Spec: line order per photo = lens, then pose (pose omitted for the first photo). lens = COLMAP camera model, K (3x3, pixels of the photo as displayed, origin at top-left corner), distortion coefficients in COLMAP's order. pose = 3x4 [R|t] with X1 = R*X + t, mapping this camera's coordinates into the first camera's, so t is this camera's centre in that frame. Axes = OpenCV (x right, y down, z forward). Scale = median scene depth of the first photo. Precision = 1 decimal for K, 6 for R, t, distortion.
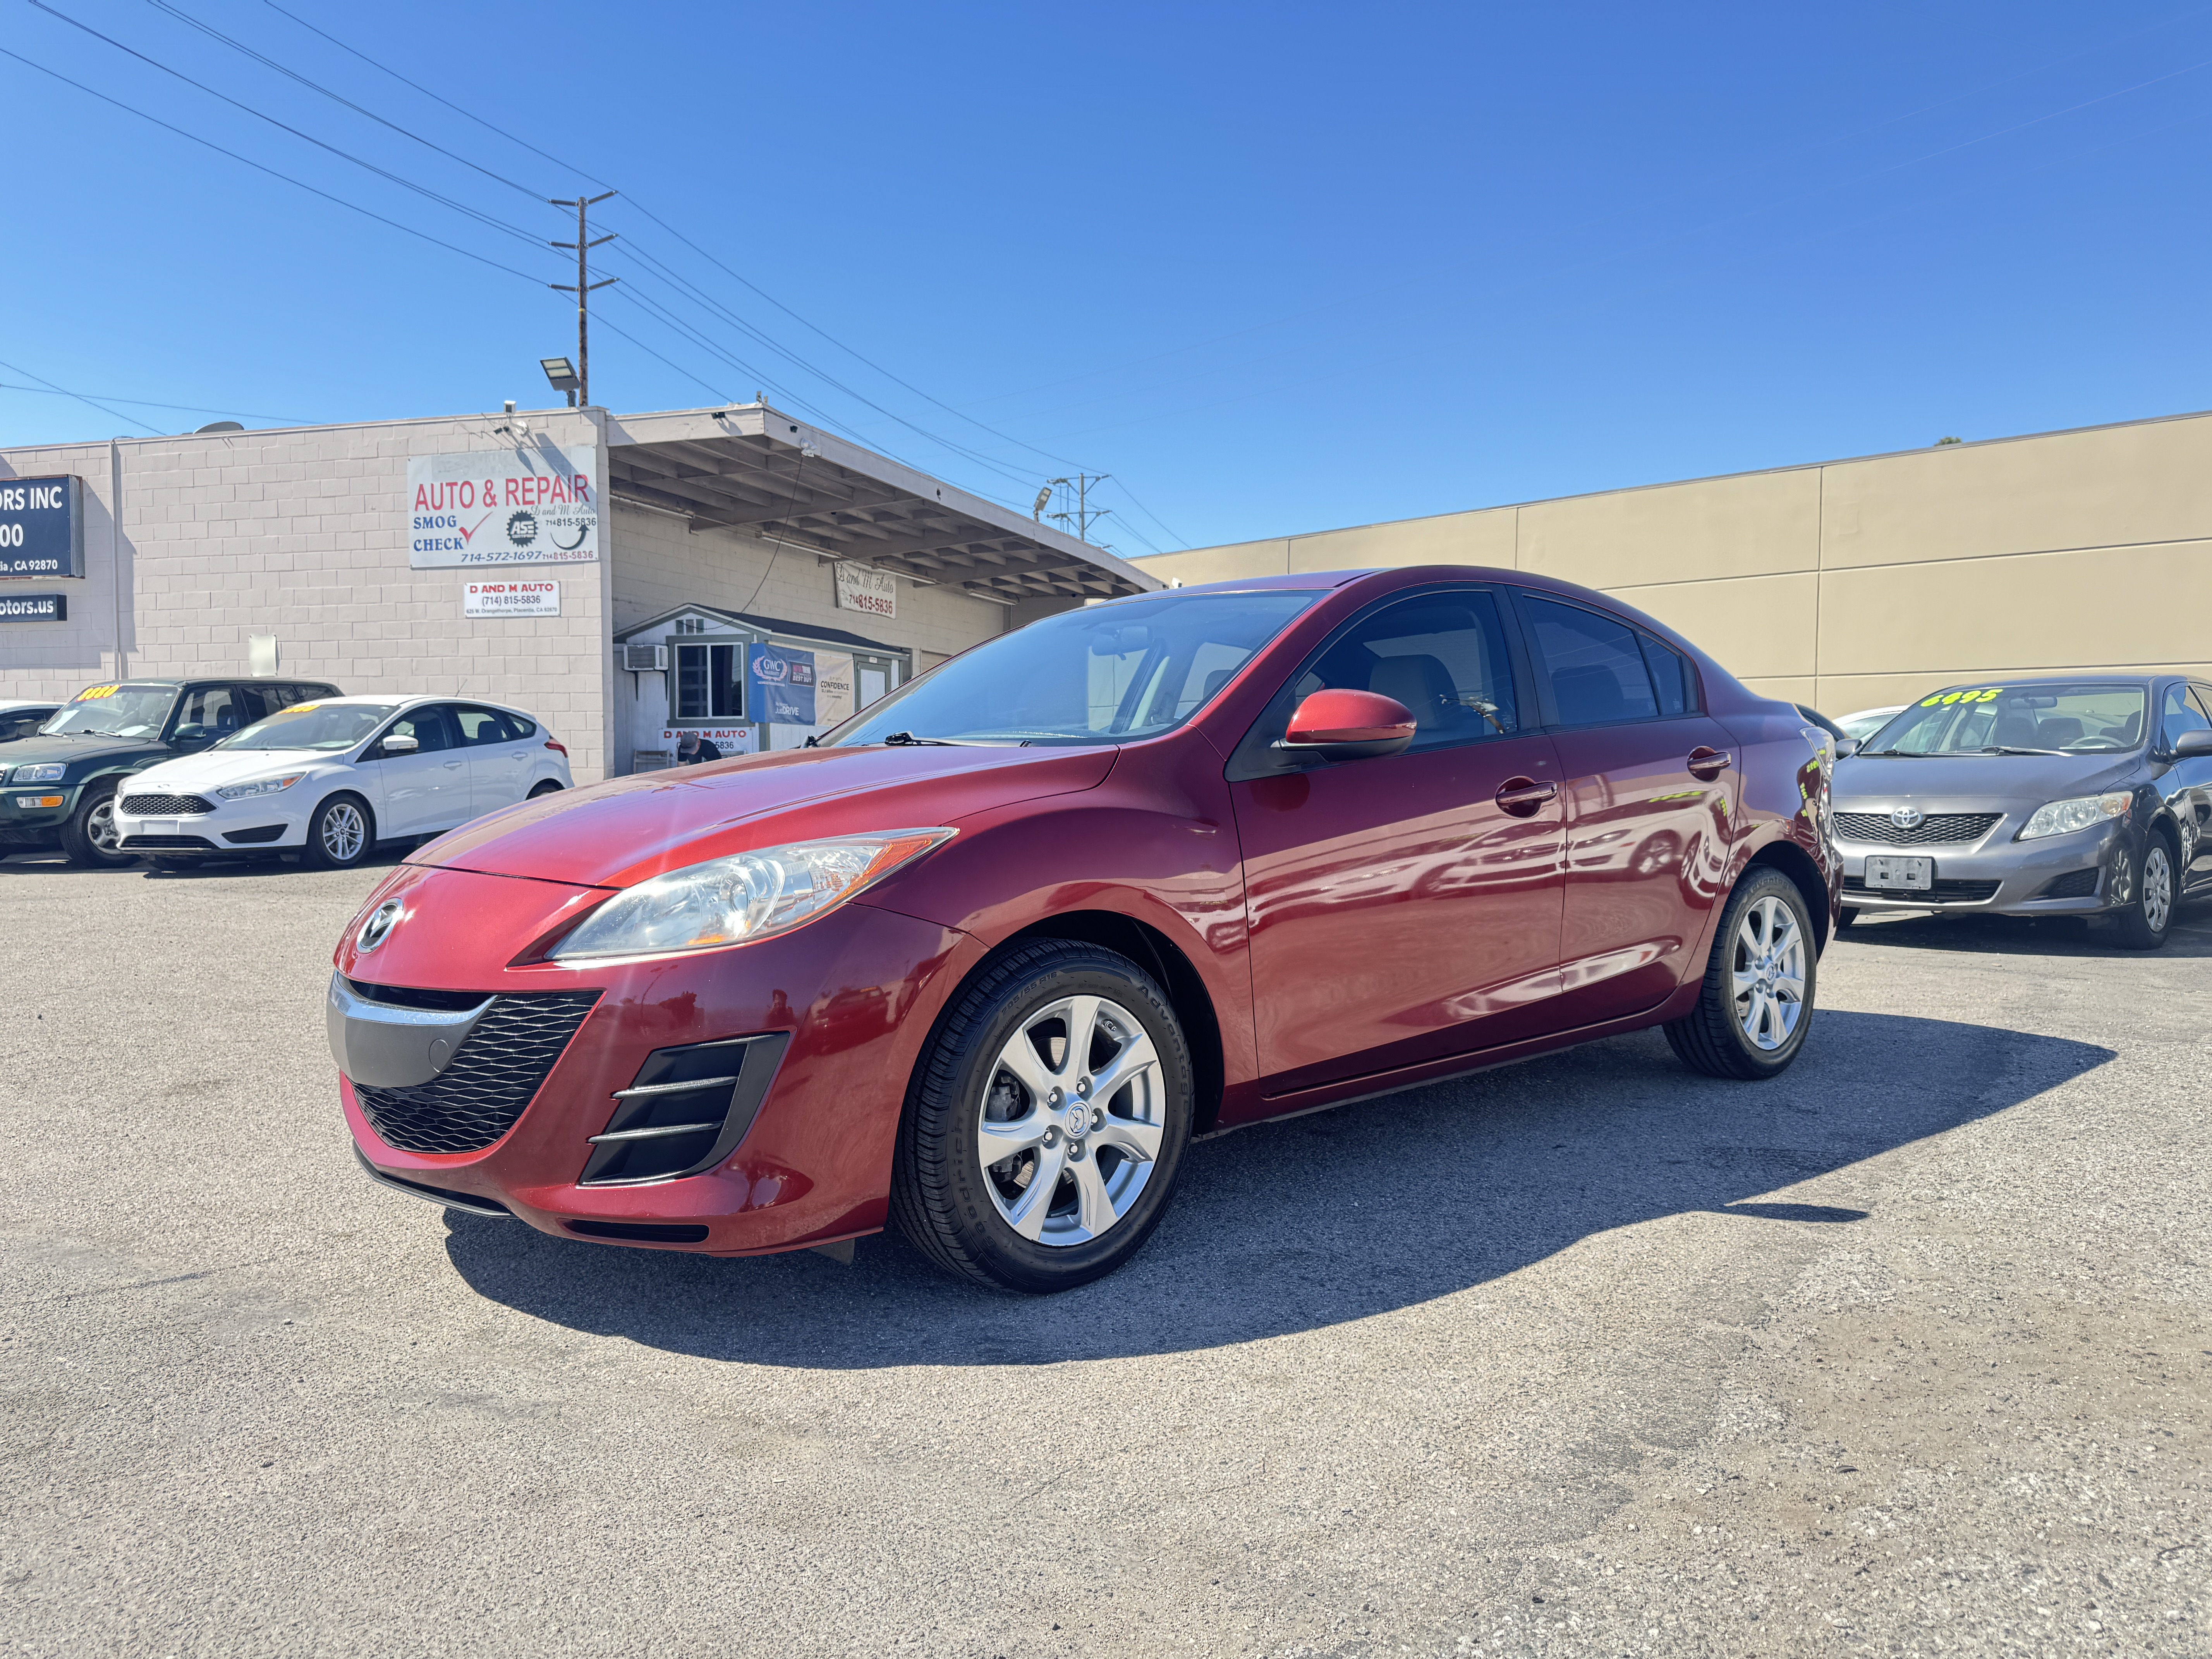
lens RADIAL K [[1526.5, 0, 1106.0], [0, 1526.5, 829.5], [0, 0, 1]] dist [0.084688, -0.128282]
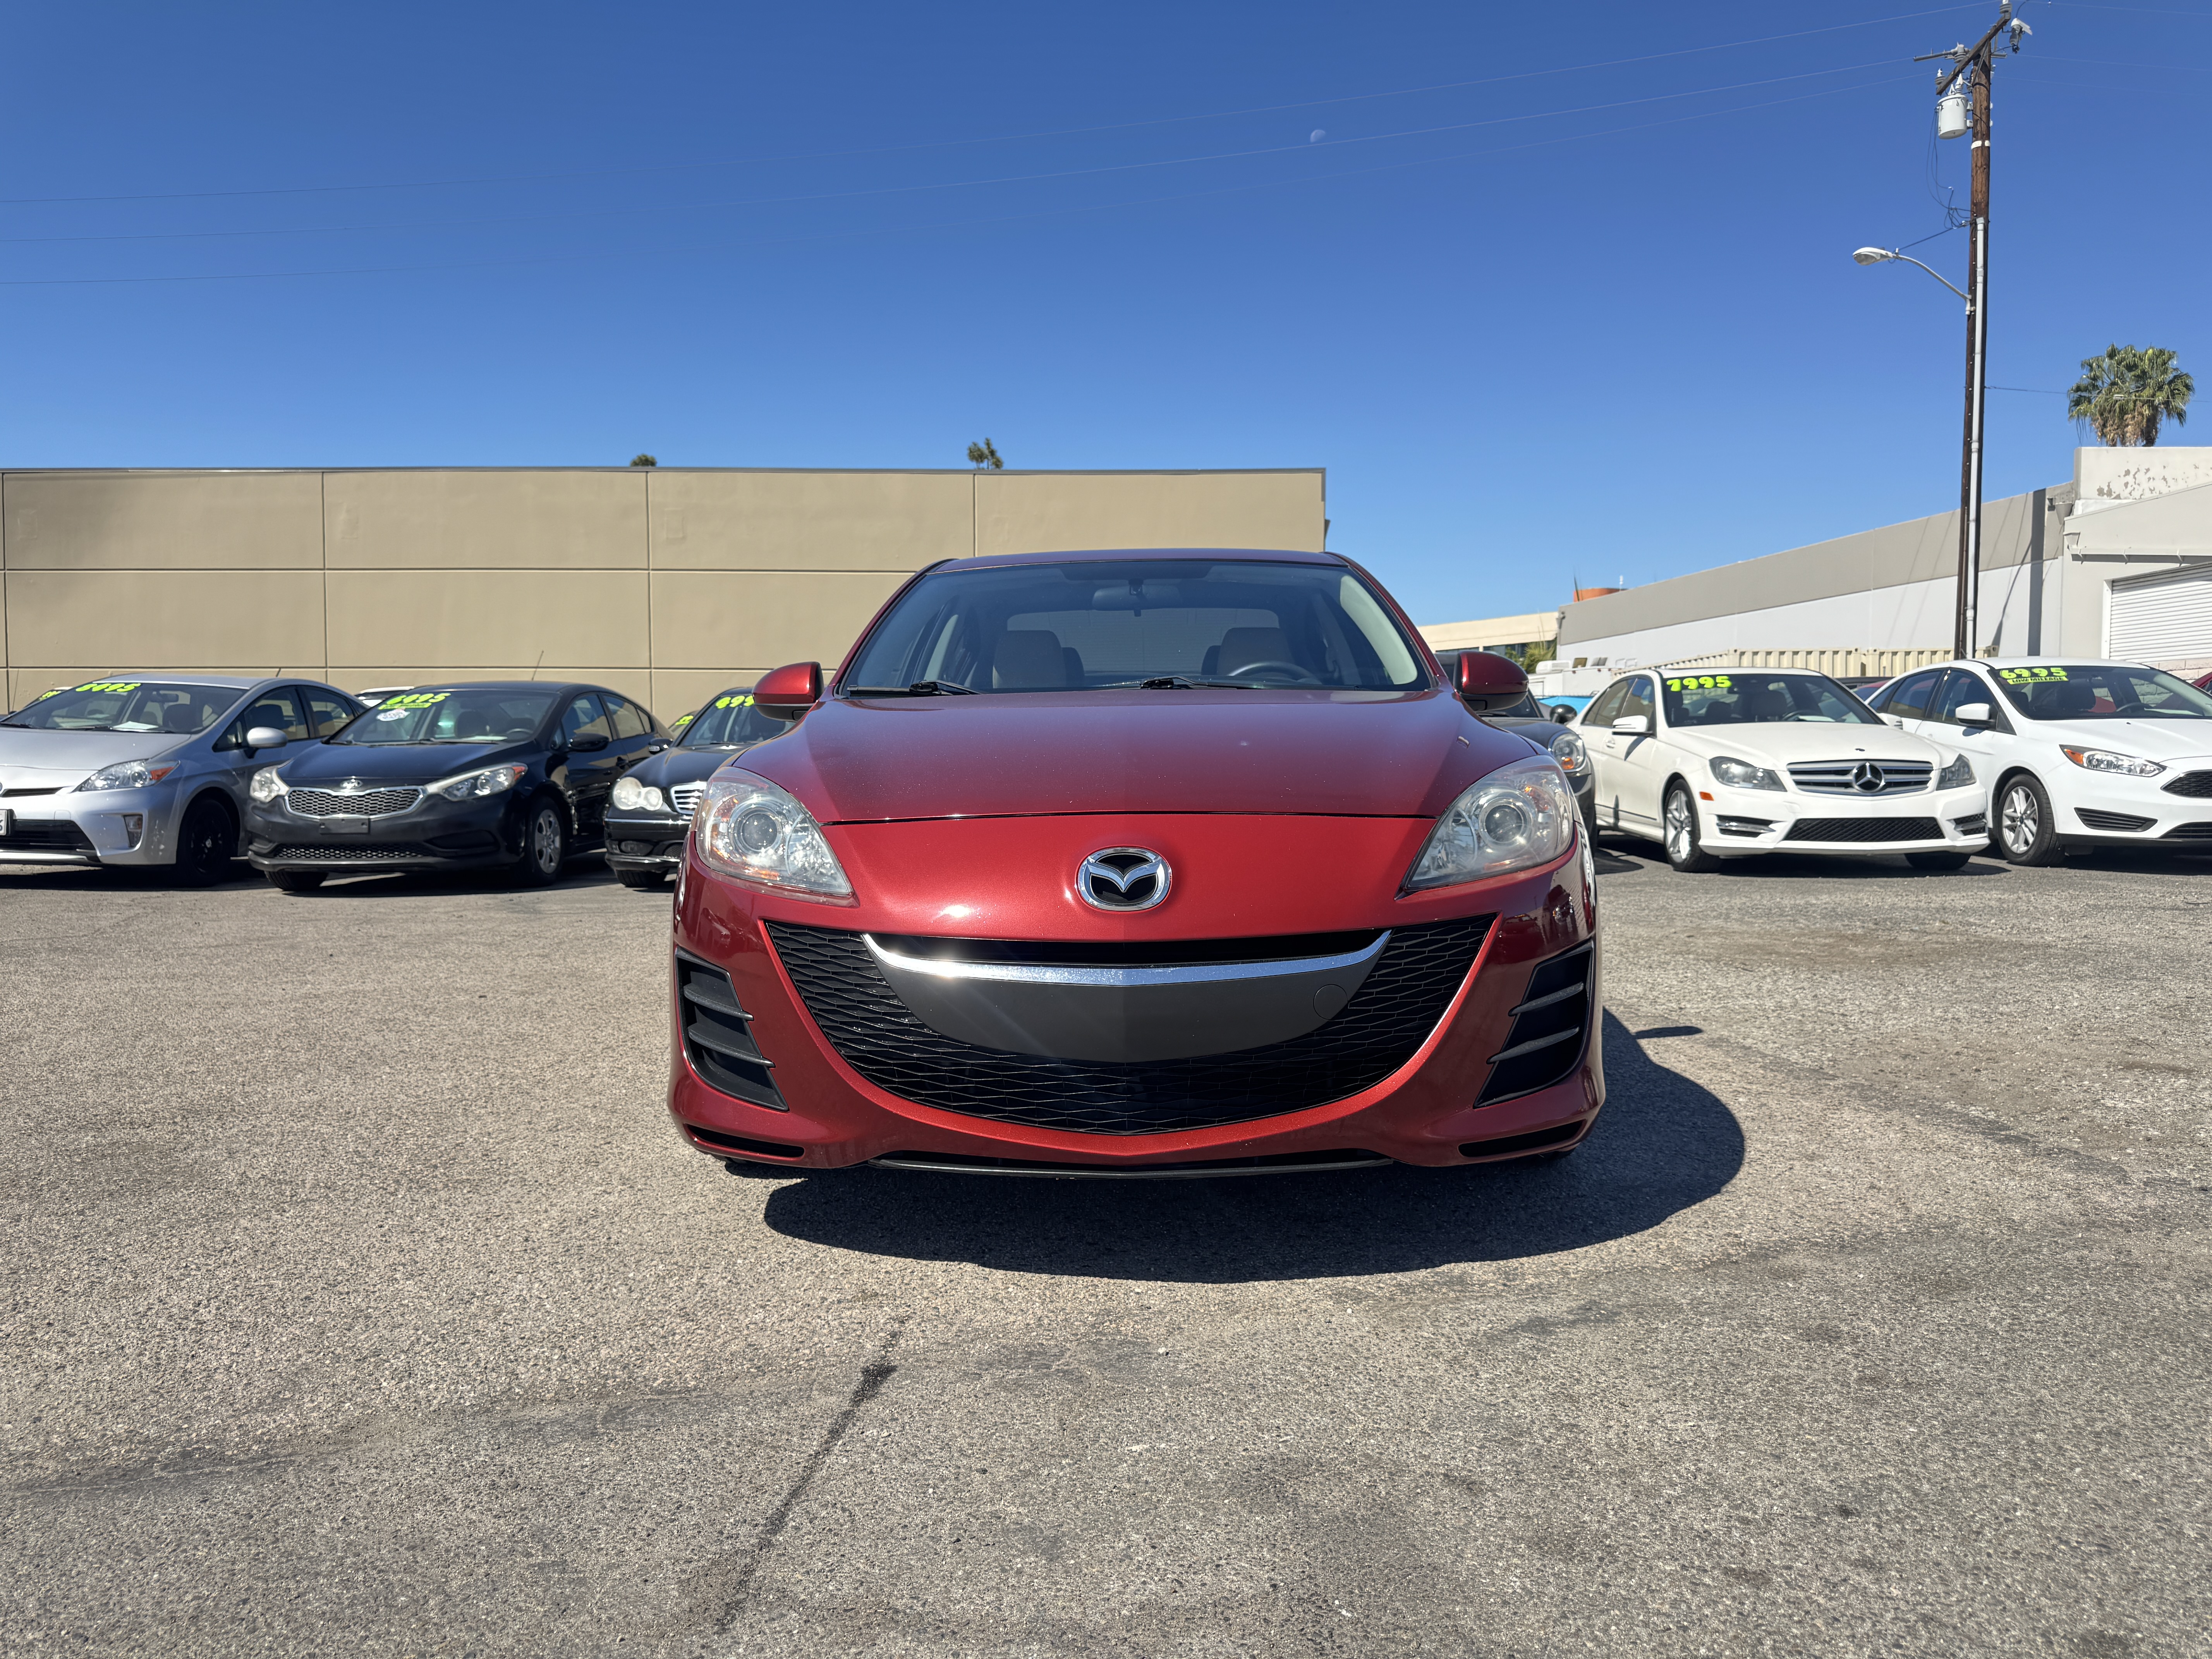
lens RADIAL K [[1547.0, 0, 1098.5], [0, 1547.0, 809.0], [0, 0, 1]] dist [0.027457, -0.029351]
pose [[0.696204, -0.030926, 0.717178, -0.164563], [0.034594, 0.999356, 0.009512, 0.002302], [-0.717010, 0.018188, 0.696825, 0.062542]]
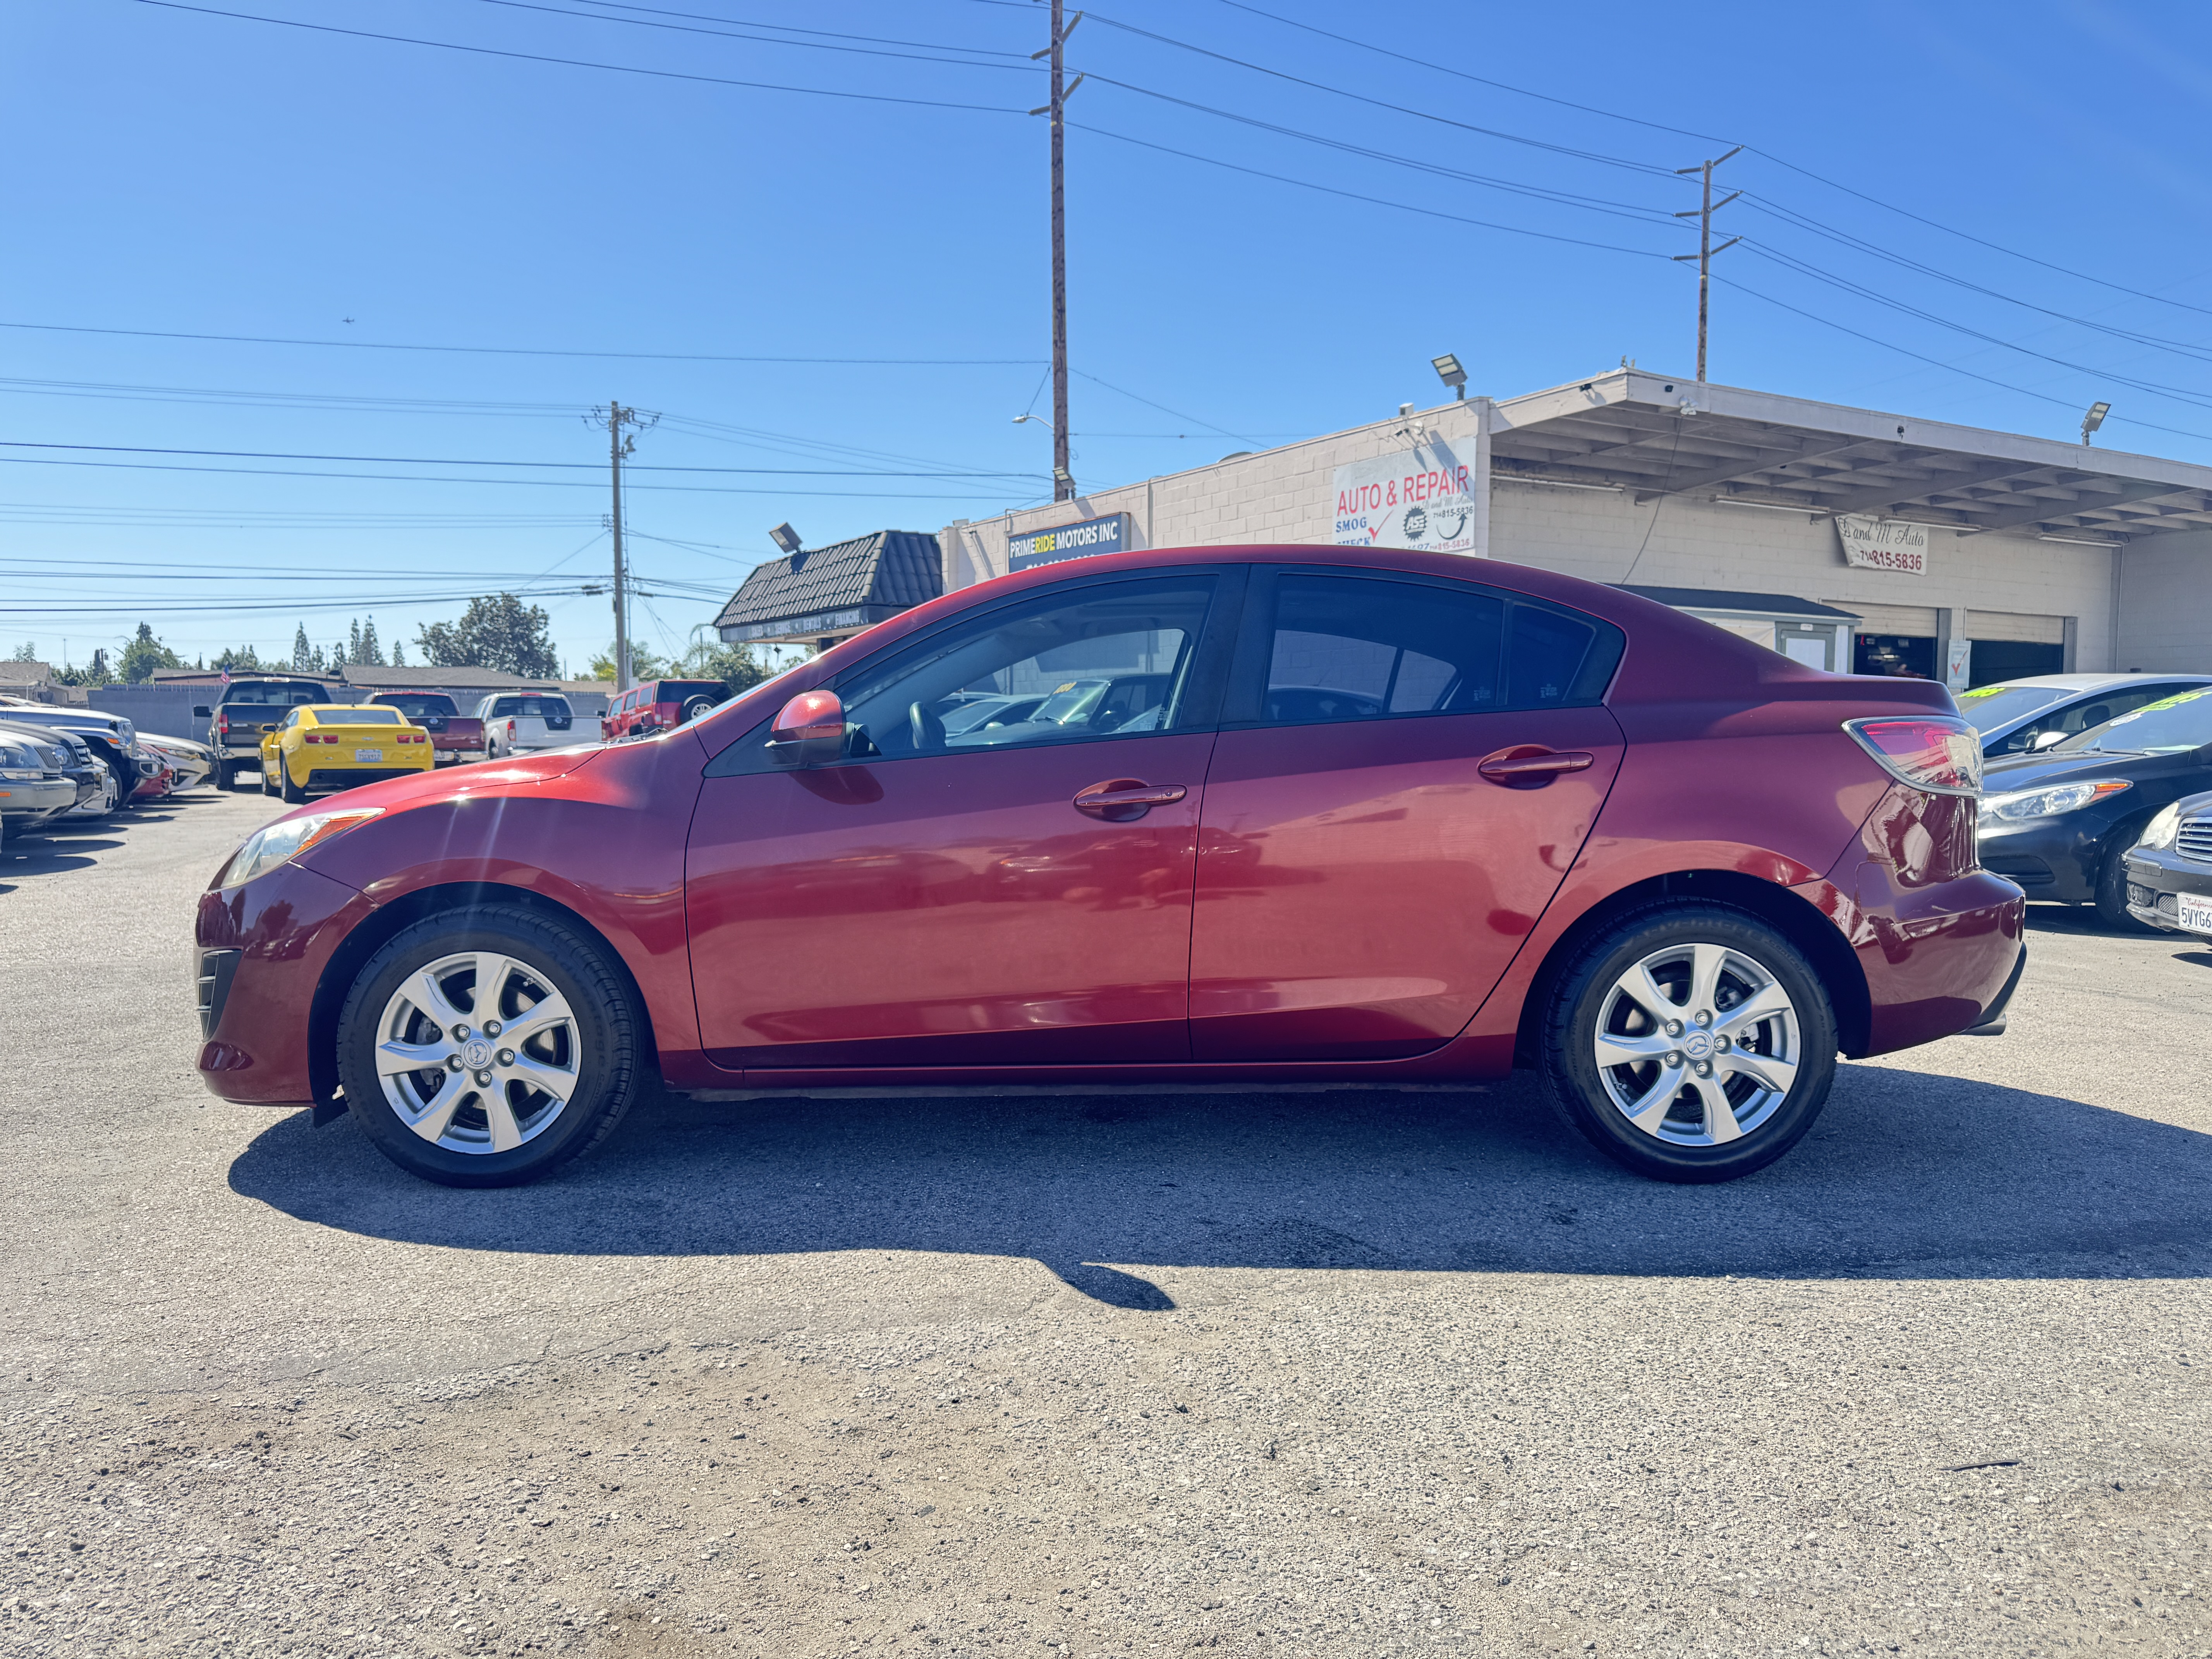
lens RADIAL K [[1534.1, 0, 1106.0], [0, 1534.1, 829.5], [0, 0, 1]] dist [0.065179, -0.097956]
pose [[0.750586, 0.040124, -0.659554, 0.174644], [-0.030076, 0.999195, 0.026559, -0.005474], [0.660088, -0.000098, 0.751188, 0.060614]]
